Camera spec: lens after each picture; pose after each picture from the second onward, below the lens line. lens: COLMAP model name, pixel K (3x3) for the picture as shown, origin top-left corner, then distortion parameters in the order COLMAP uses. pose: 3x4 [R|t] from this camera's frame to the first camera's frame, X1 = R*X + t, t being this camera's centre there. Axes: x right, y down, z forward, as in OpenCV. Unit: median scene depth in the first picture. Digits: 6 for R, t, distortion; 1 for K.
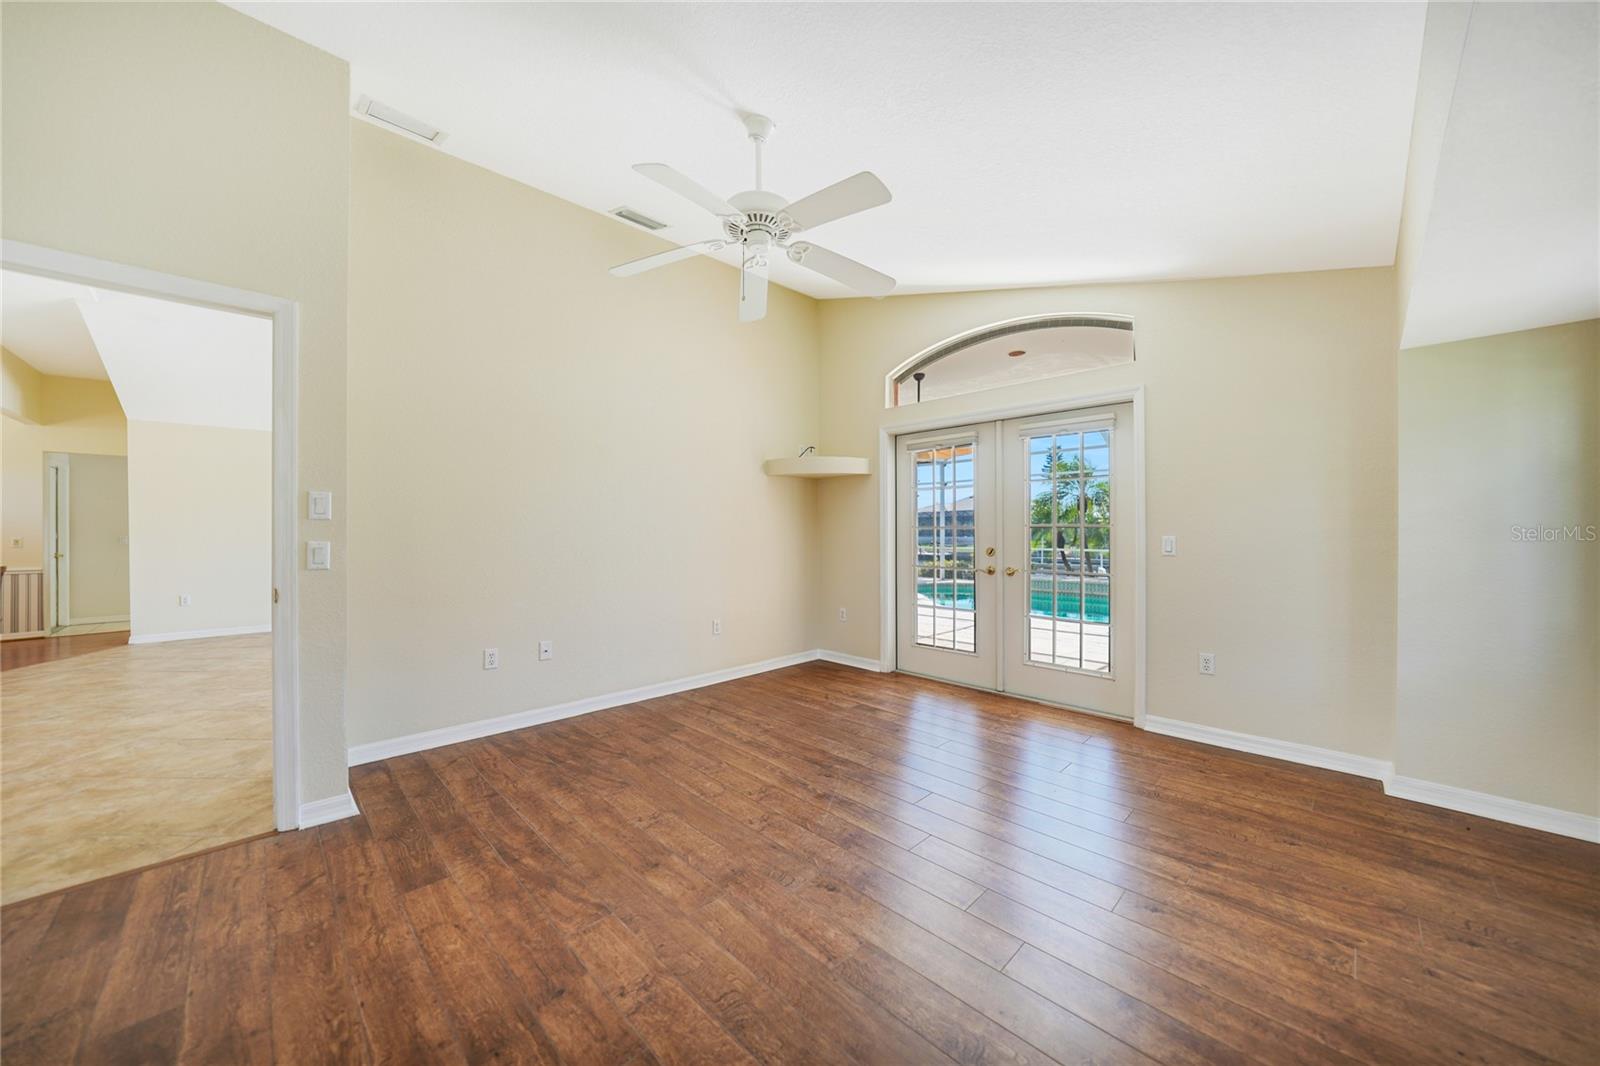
lens RADIAL K [[562.2, 0, 813.7], [0, 562.2, 529.4], [0, 0, 1]] dist [-0.016811, 0.000815]
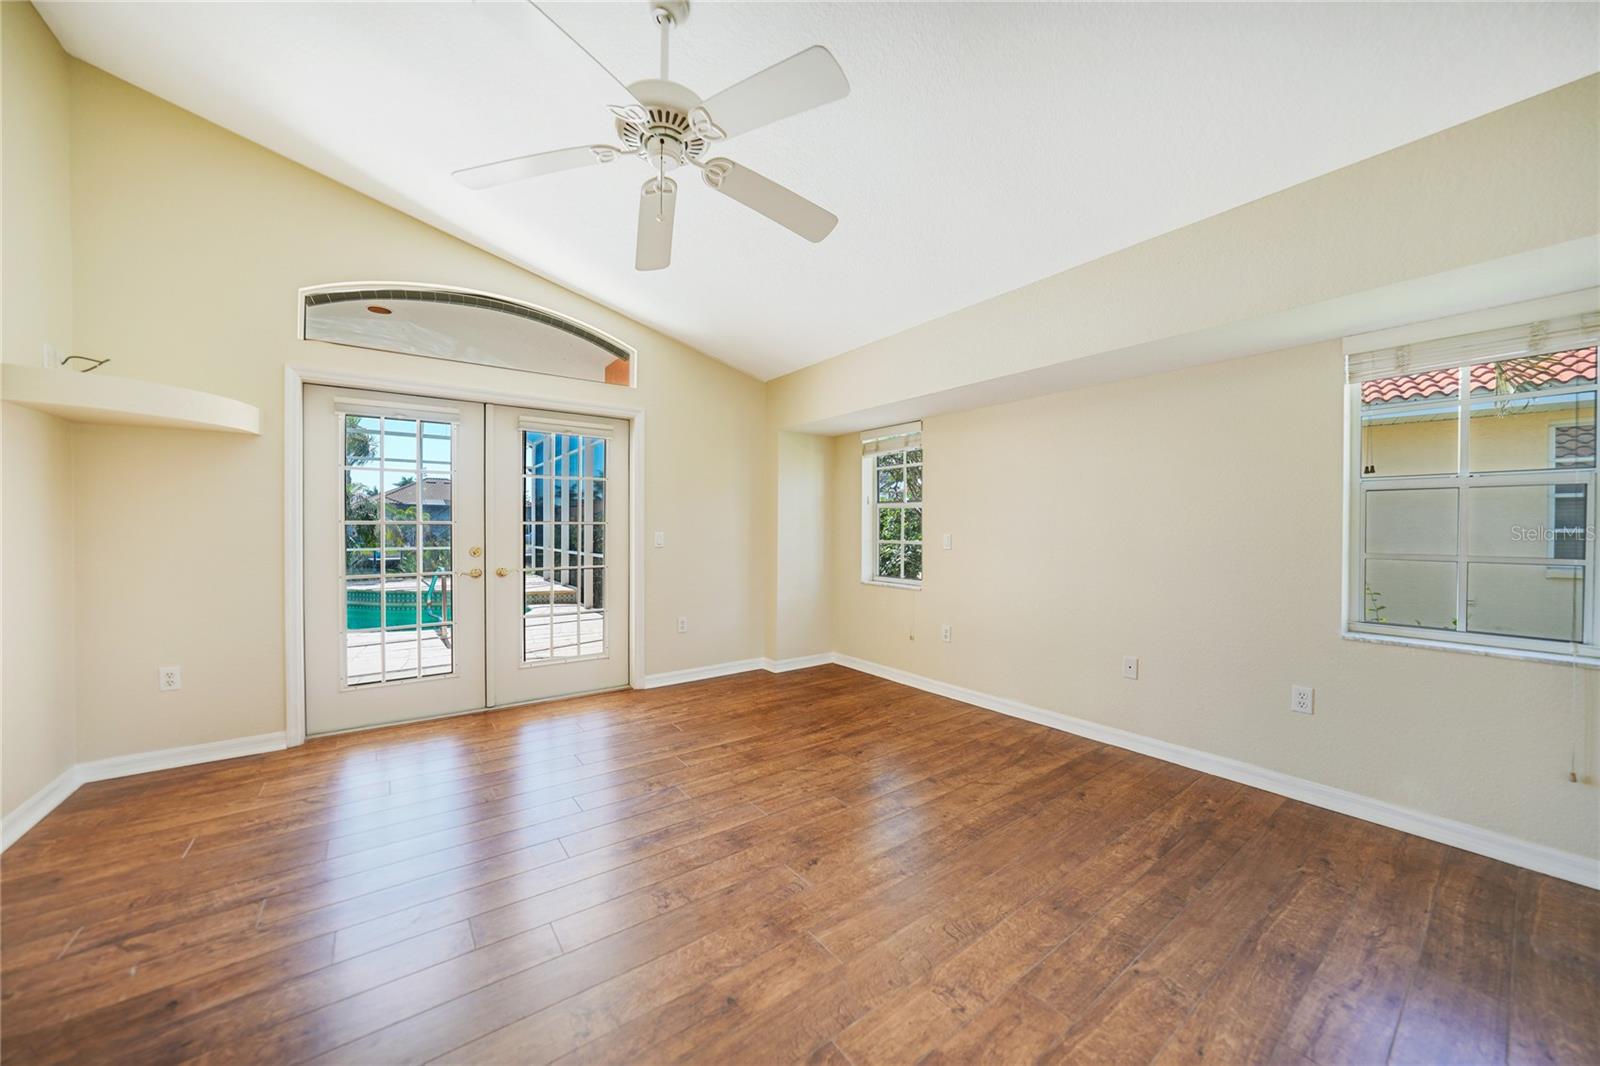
lens RADIAL K [[562.2, 0, 771.0], [0, 562.2, 529.2], [0, 0, 1]] dist [-0.016811, 0.000815]
pose [[0.176488, 0.001434, 0.984302, -0.664816], [-0.005986, 0.999982, -0.000384, 0.002378], [-0.984285, -0.005824, 0.176493, 0.570554]]
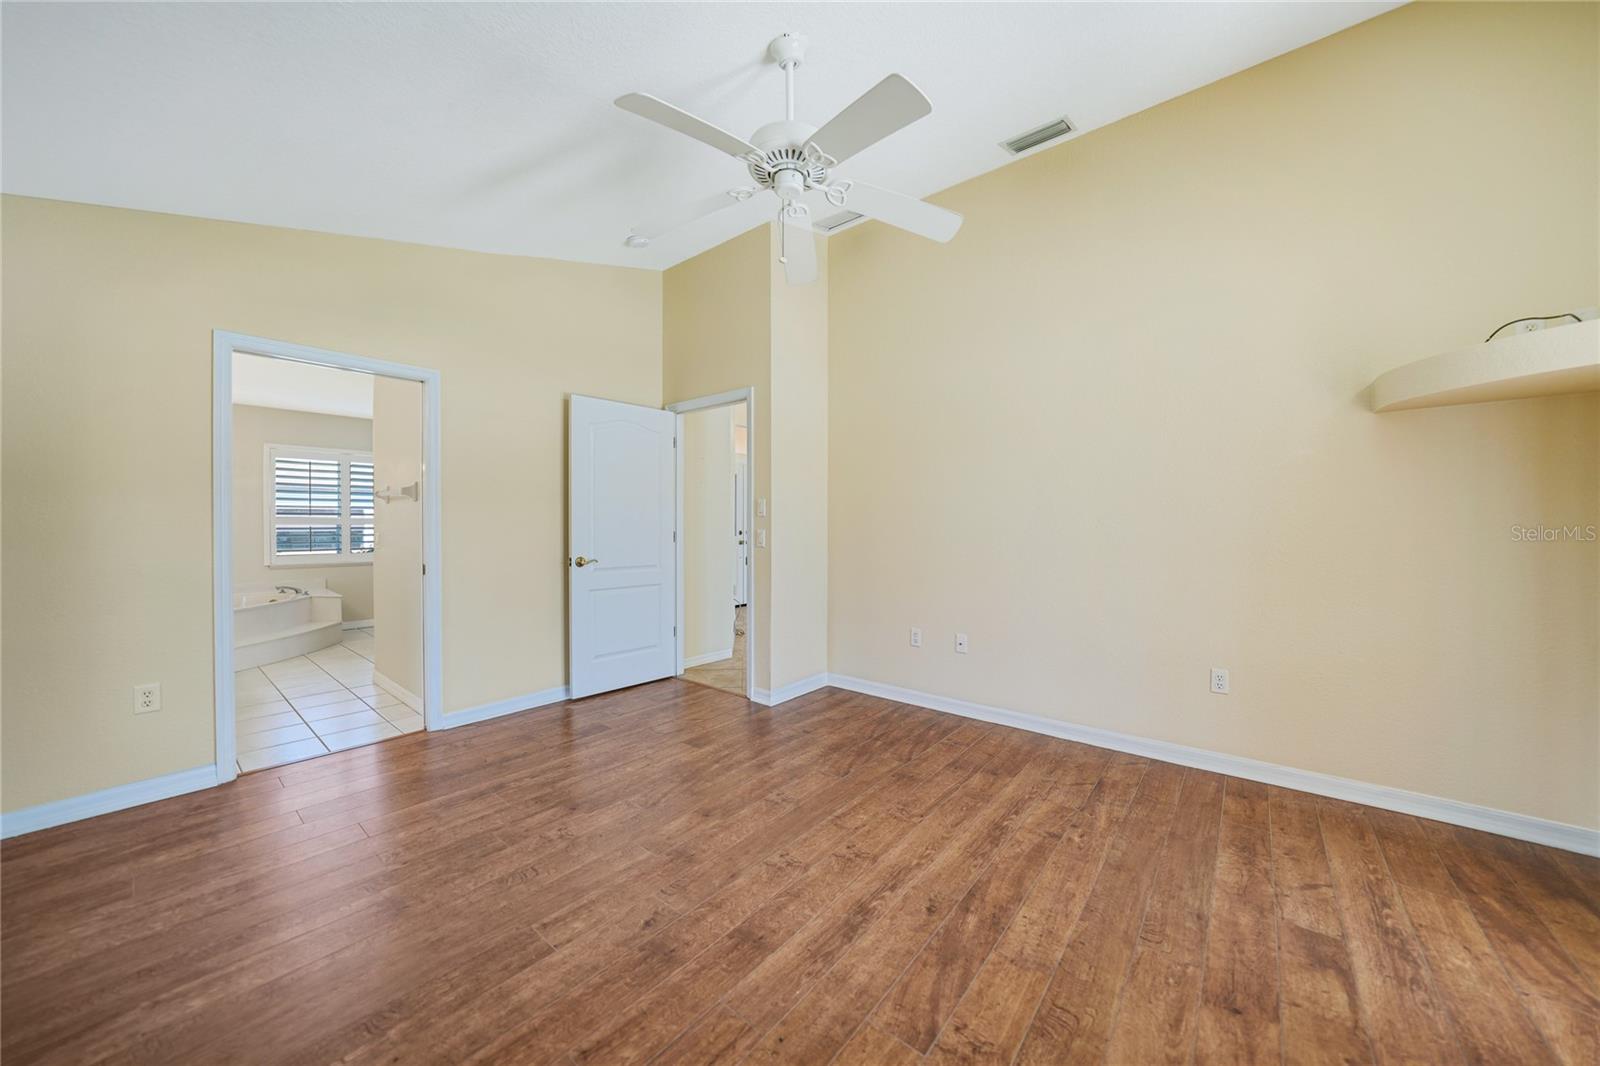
lens RADIAL K [[562.2, 0, 784.0], [0, 562.2, 535.2], [0, 0, 1]] dist [-0.016811, 0.000815]
pose [[0.089245, 0.027401, -0.995633, 0.600948], [0.001353, 0.999617, 0.027632, -0.008904], [0.996009, -0.003813, 0.089174, 0.728160]]
